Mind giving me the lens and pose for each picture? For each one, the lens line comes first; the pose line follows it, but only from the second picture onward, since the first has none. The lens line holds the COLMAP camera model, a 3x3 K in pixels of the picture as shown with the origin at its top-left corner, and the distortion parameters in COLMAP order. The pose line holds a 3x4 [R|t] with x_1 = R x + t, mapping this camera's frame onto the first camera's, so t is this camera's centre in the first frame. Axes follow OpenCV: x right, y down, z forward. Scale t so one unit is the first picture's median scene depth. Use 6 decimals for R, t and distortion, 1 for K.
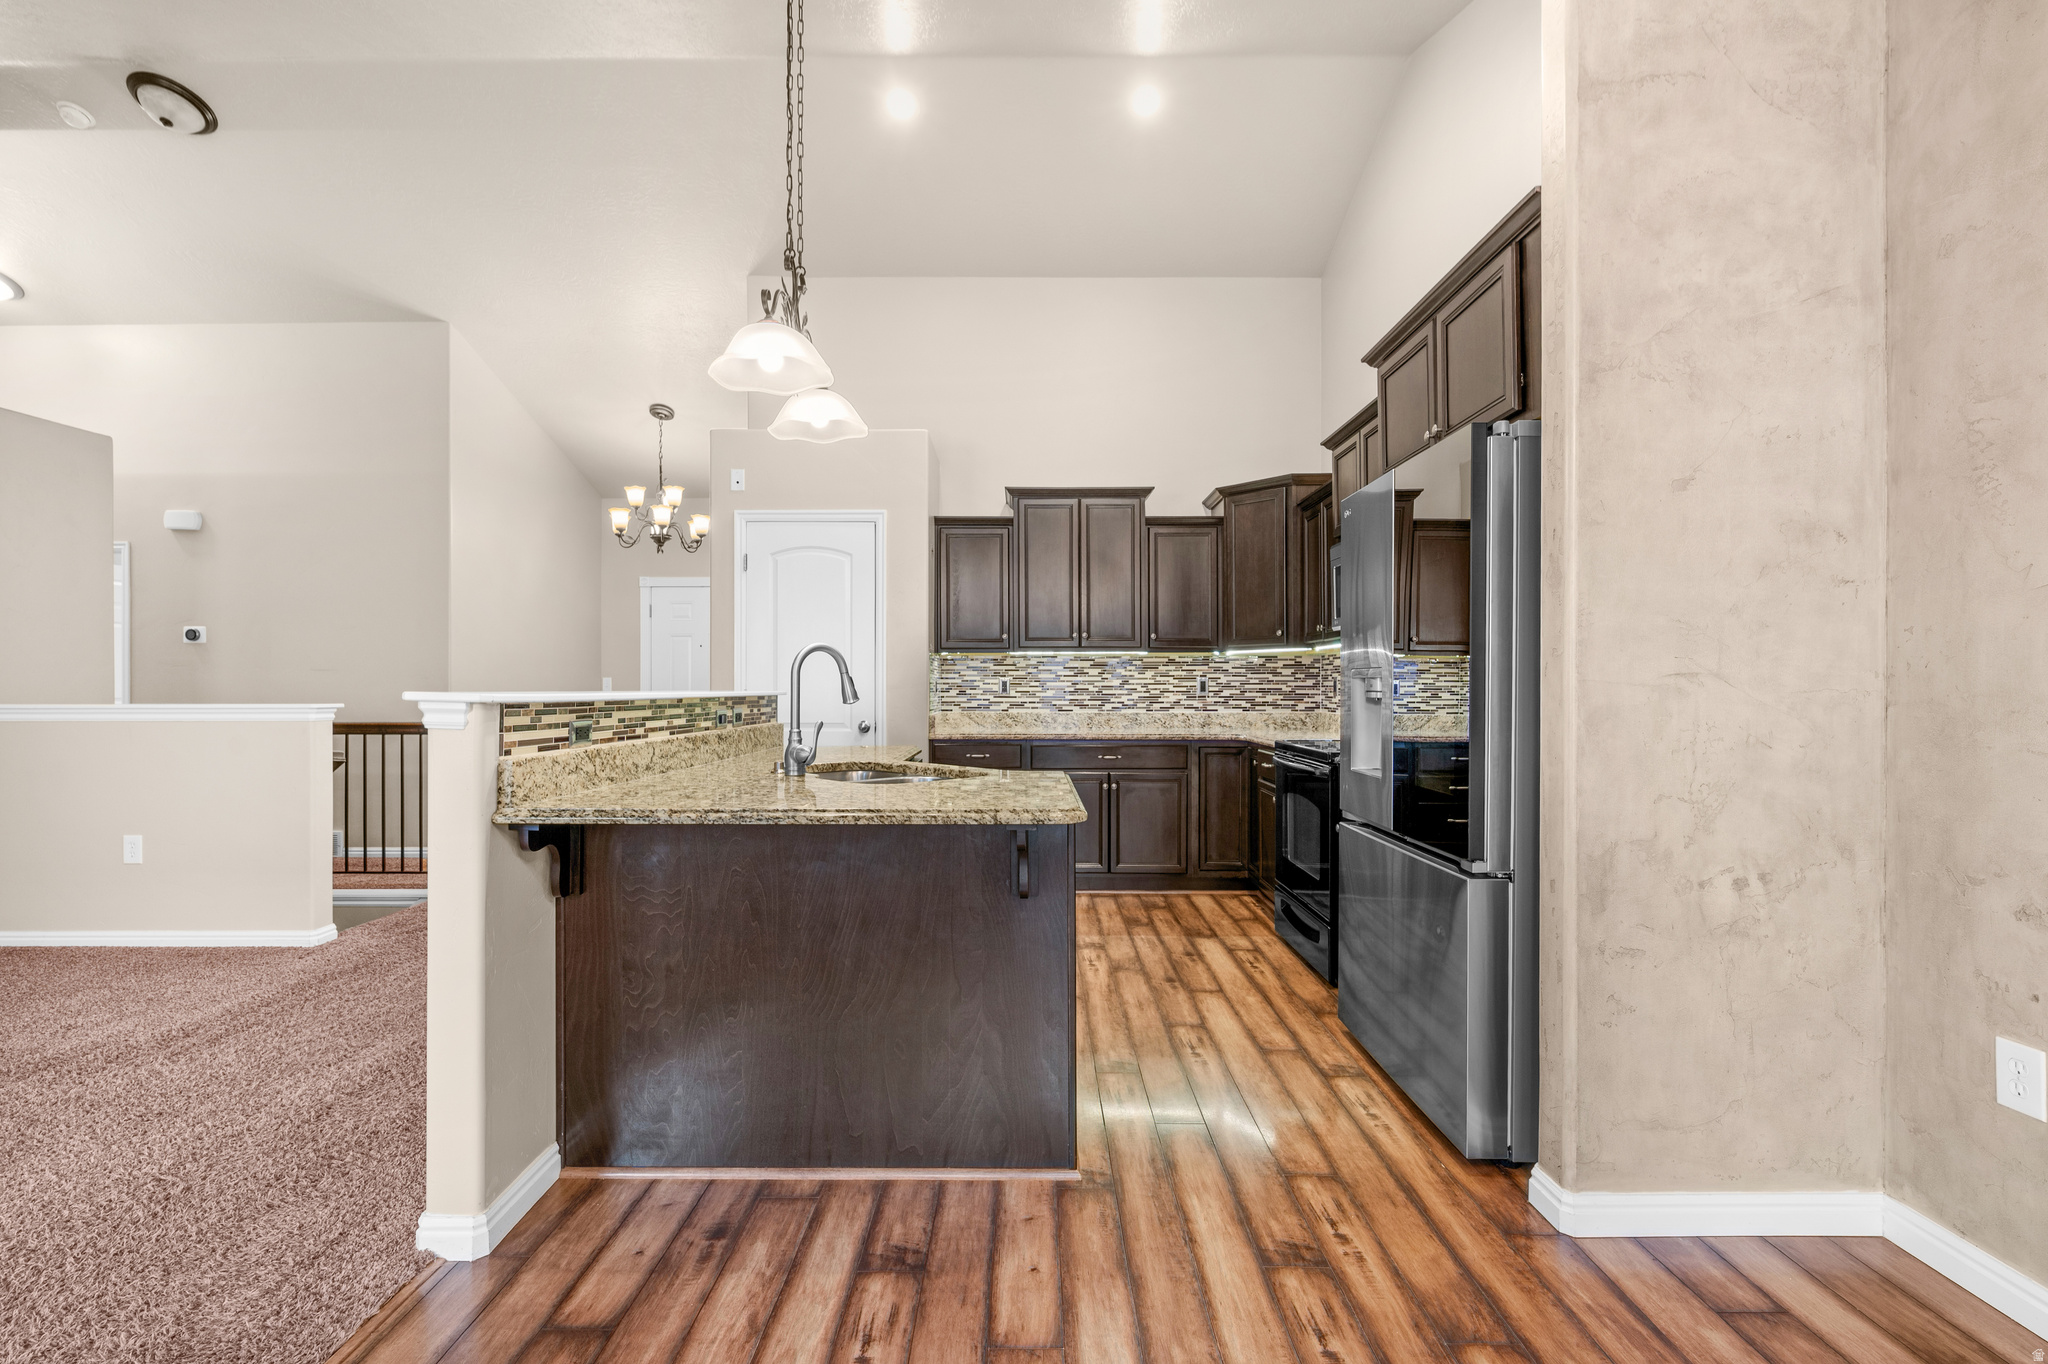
lens RADIAL K [[875.8, 0, 1069.3], [0, 875.8, 690.2], [0, 0, 1]] dist [0.000978, -0.000504]
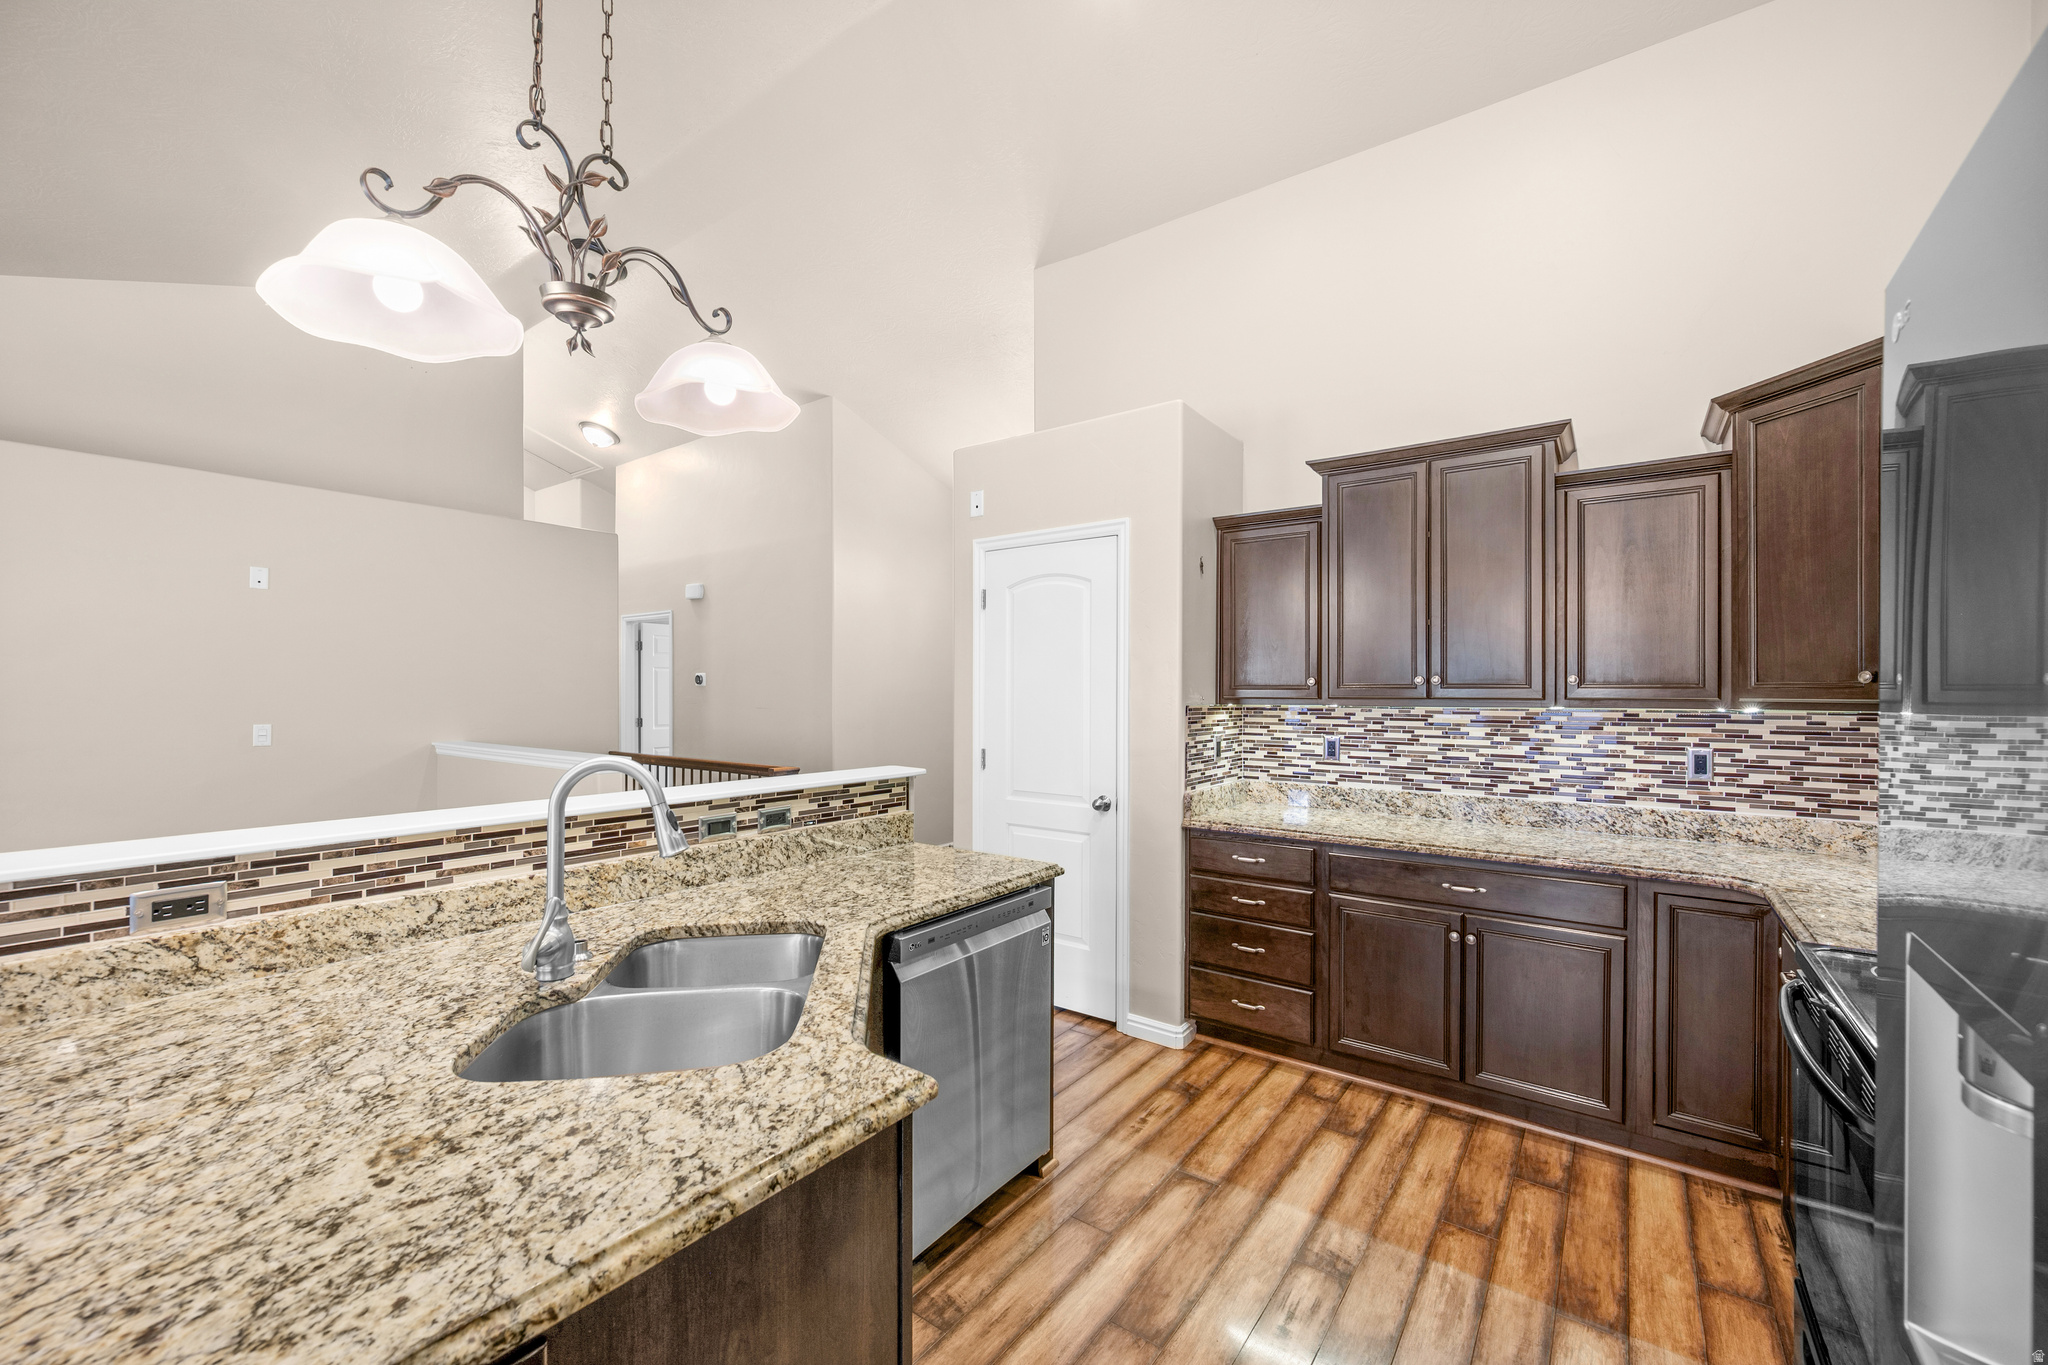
lens RADIAL K [[823.1, 0, 1043.1], [0, 823.1, 687.3], [0, 0, 1]] dist [-0.003594, 0.001031]
pose [[0.794998, 0.002351, -0.606608, 0.142555], [-0.007830, 0.999949, -0.006386, -0.048209], [0.606562, 0.009826, 0.794976, 0.347965]]
